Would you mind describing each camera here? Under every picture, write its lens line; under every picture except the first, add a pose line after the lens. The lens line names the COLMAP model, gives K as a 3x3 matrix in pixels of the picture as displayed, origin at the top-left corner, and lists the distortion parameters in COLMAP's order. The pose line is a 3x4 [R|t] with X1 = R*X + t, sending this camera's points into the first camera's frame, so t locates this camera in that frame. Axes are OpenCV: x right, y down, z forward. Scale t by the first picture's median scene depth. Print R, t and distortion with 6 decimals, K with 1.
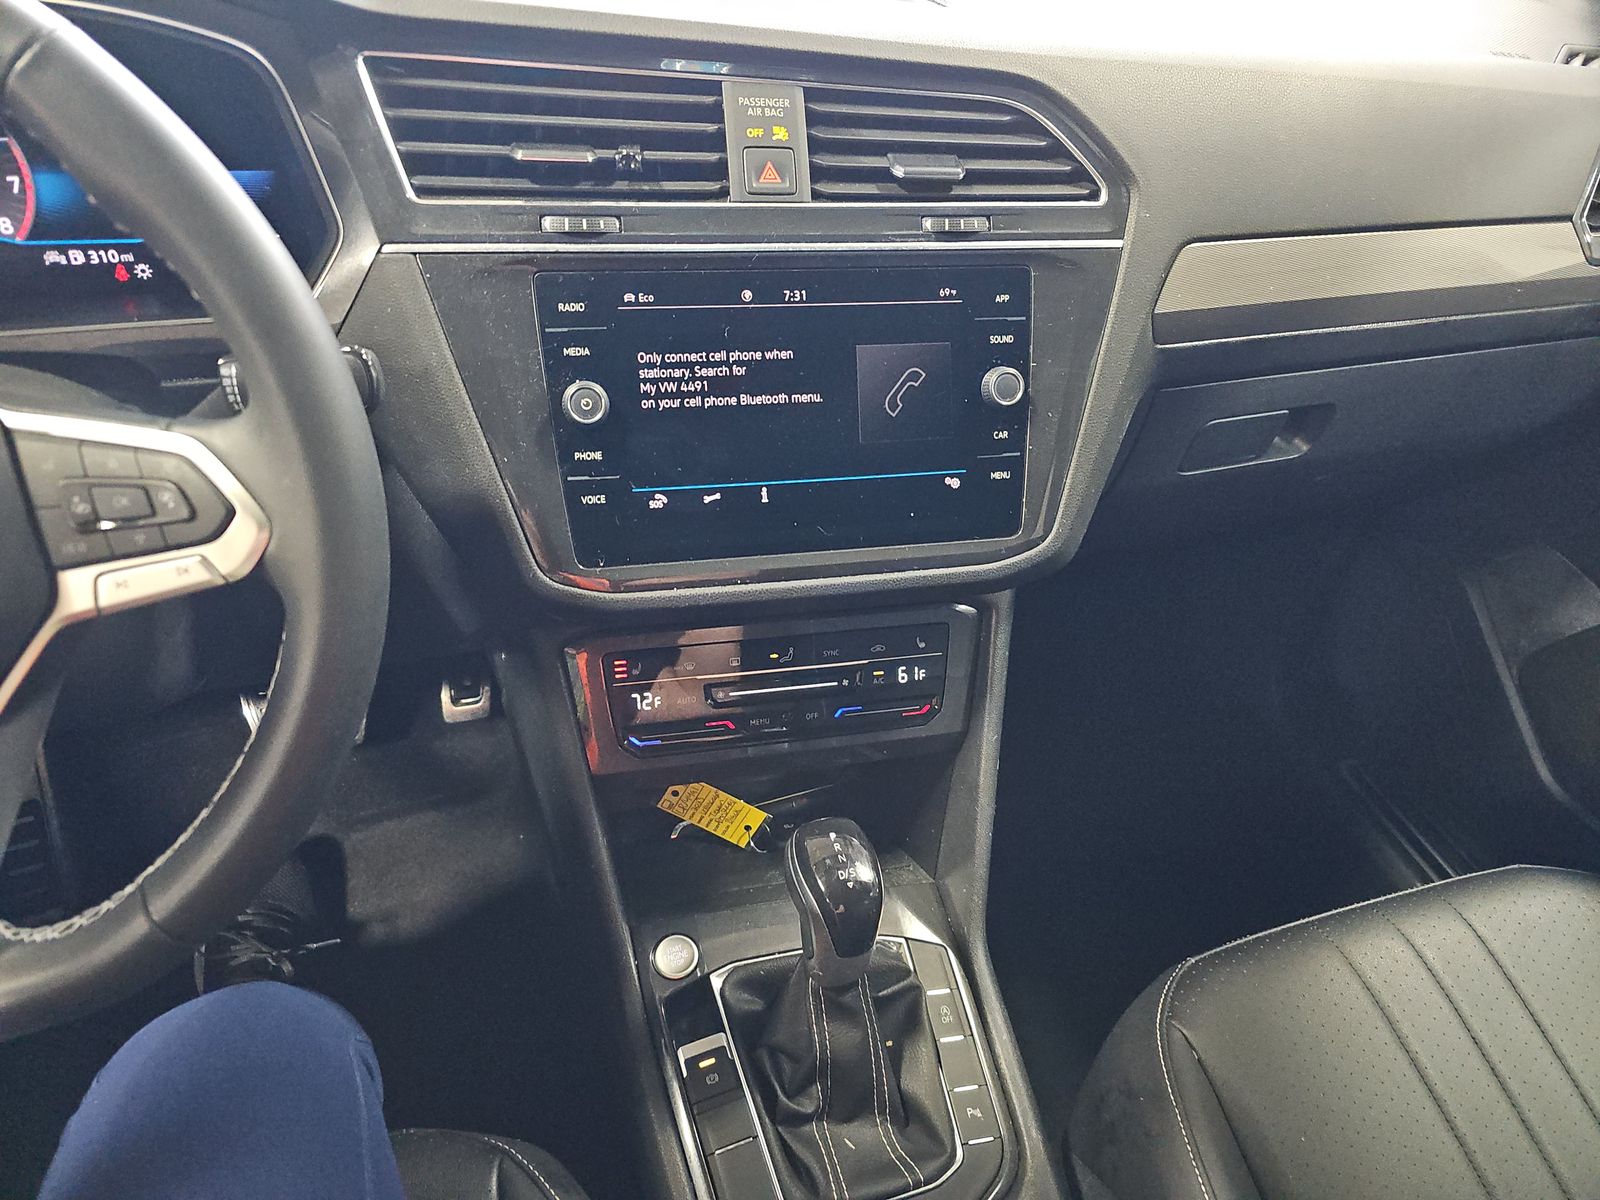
lens RADIAL K [[1079.3, 0, 792.7], [0, 1079.3, 594.2], [0, 0, 1]] dist [0.027268, -0.024633]
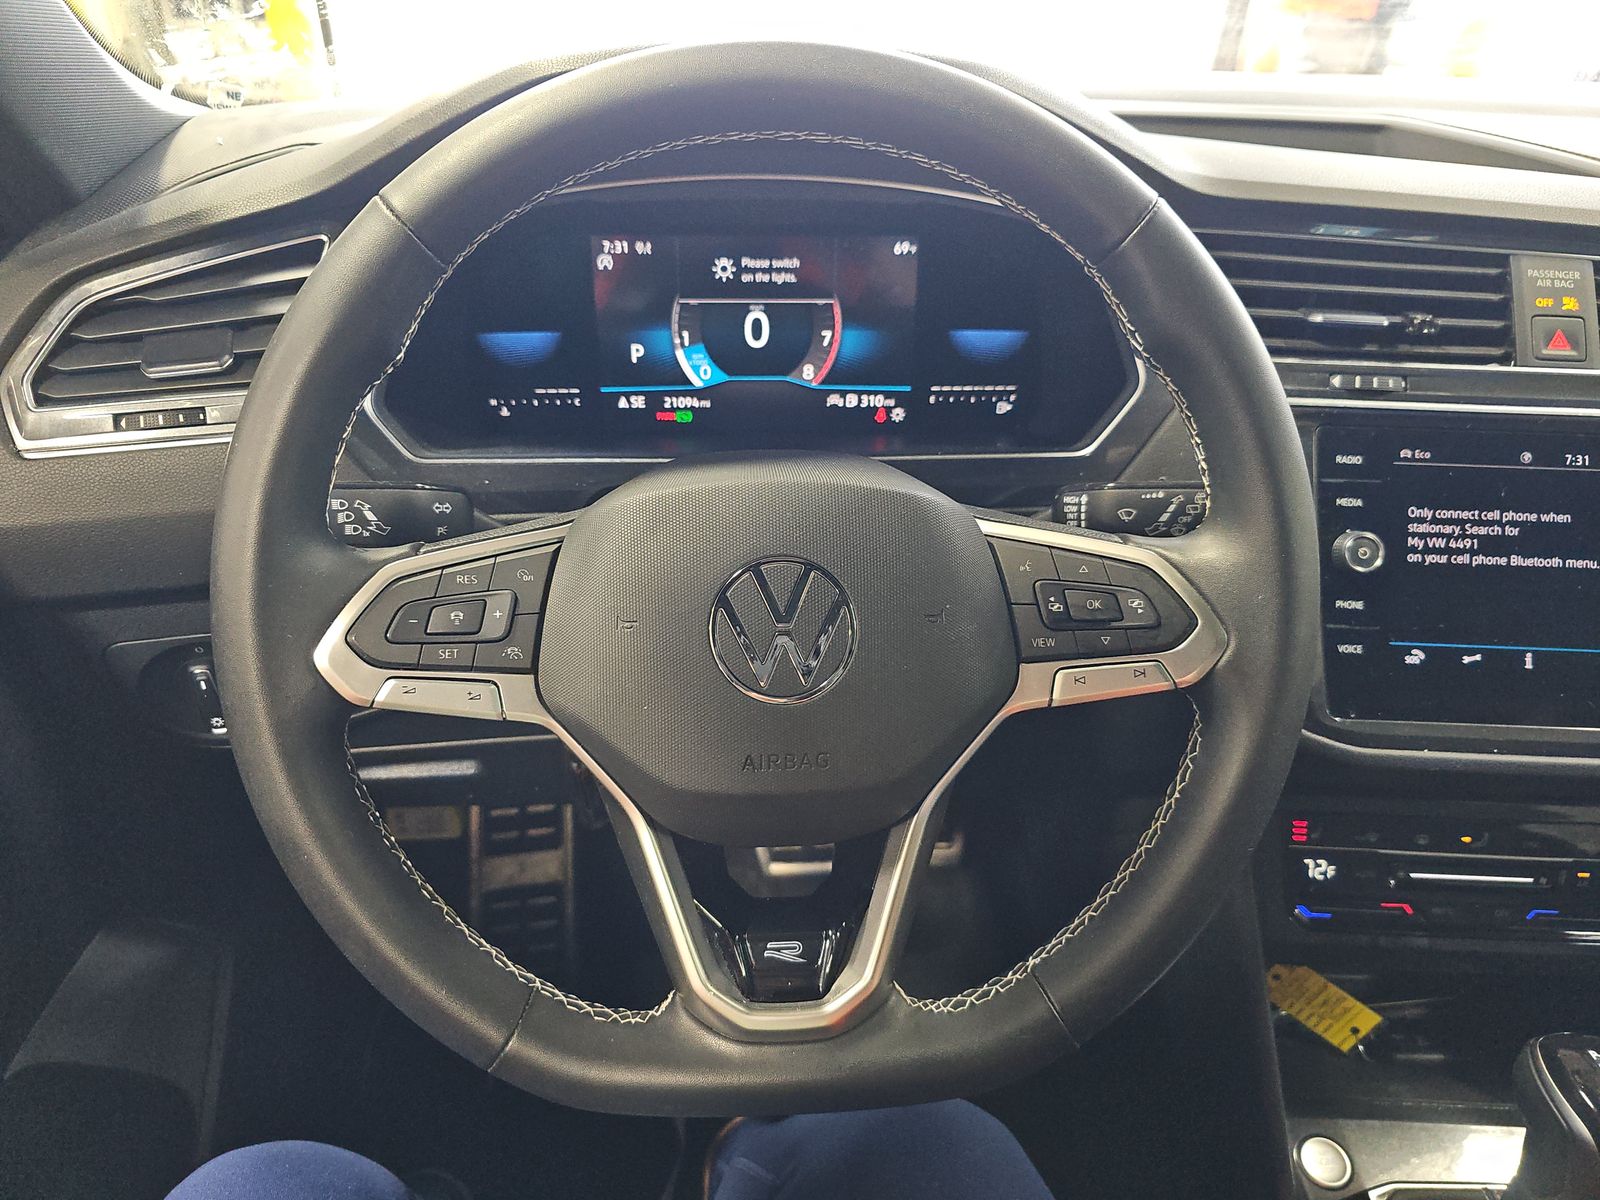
lens RADIAL K [[1079.3, 0, 748.6], [0, 1079.3, 575.0], [0, 0, 1]] dist [0.027268, -0.024633]
pose [[0.969159, 0.071777, -0.235753, -0.487079], [-0.113235, 0.979378, -0.167322, 0.073977], [0.218881, 0.188857, 0.957300, -0.080237]]
